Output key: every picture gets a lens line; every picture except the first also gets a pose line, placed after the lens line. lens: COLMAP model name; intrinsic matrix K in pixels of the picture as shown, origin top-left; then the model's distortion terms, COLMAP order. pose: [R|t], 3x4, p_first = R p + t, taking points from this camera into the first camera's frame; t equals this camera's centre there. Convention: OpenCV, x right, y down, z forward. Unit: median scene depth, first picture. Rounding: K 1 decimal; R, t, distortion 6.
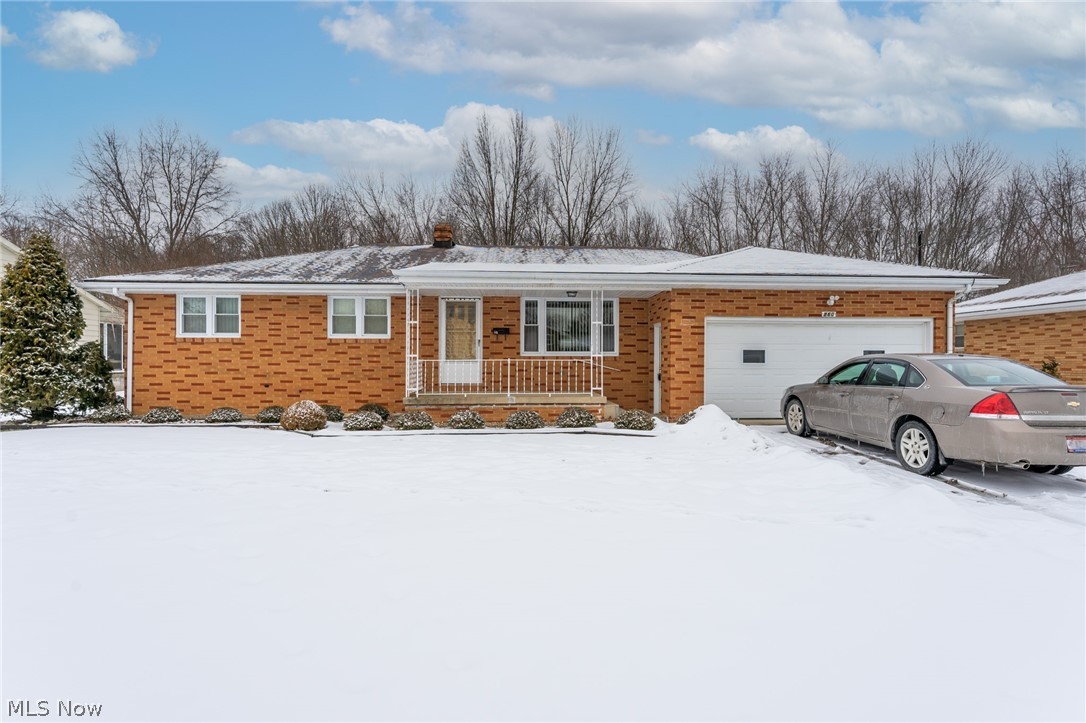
lens RADIAL K [[546.9, 0, 543.0], [0, 546.9, 361.5], [0, 0, 1]] dist [-0.000685, 0.000300]
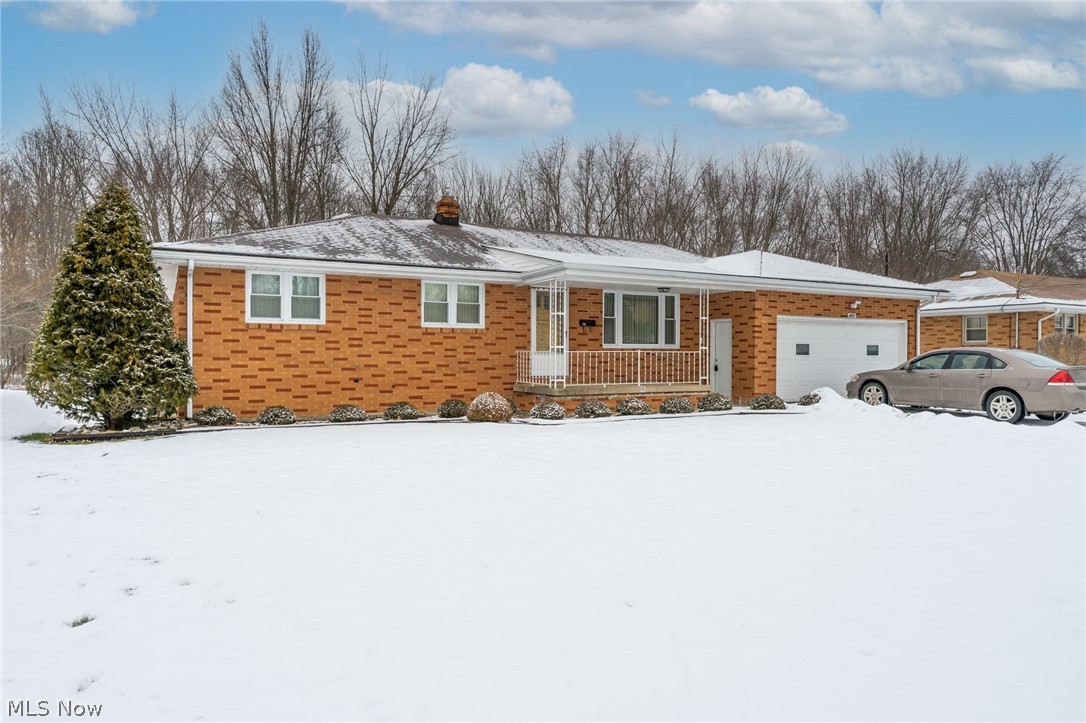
lens RADIAL K [[721.0, 0, 543.0], [0, 721.0, 361.5], [0, 0, 1]] dist [0.001066, 0.000122]
pose [[0.905328, -0.002212, 0.424707, -0.727267], [-0.000289, 0.999983, 0.005825, 0.007365], [-0.424712, -0.005397, 0.905312, -0.161925]]
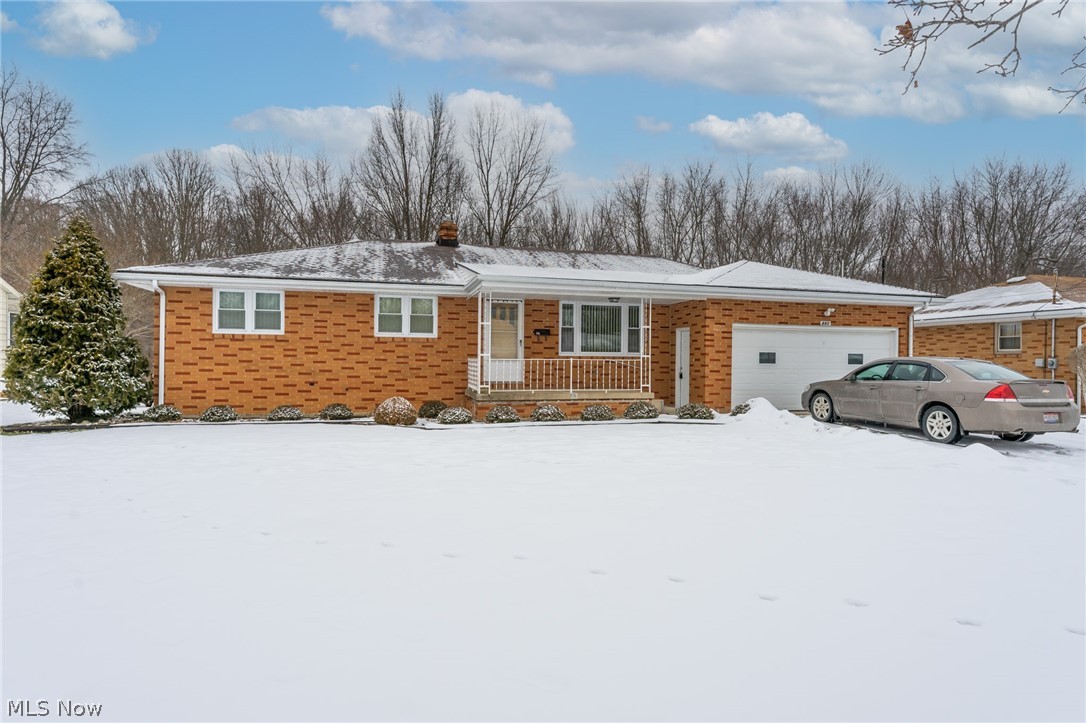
lens RADIAL K [[605.0, 0, 543.0], [0, 605.0, 361.5], [0, 0, 1]] dist [0.000239, 0.000065]
pose [[0.977554, 0.006554, 0.210583, -0.330034], [-0.006492, 0.999978, -0.000987, 0.002486], [-0.210585, -0.000403, 0.977576, -0.153167]]
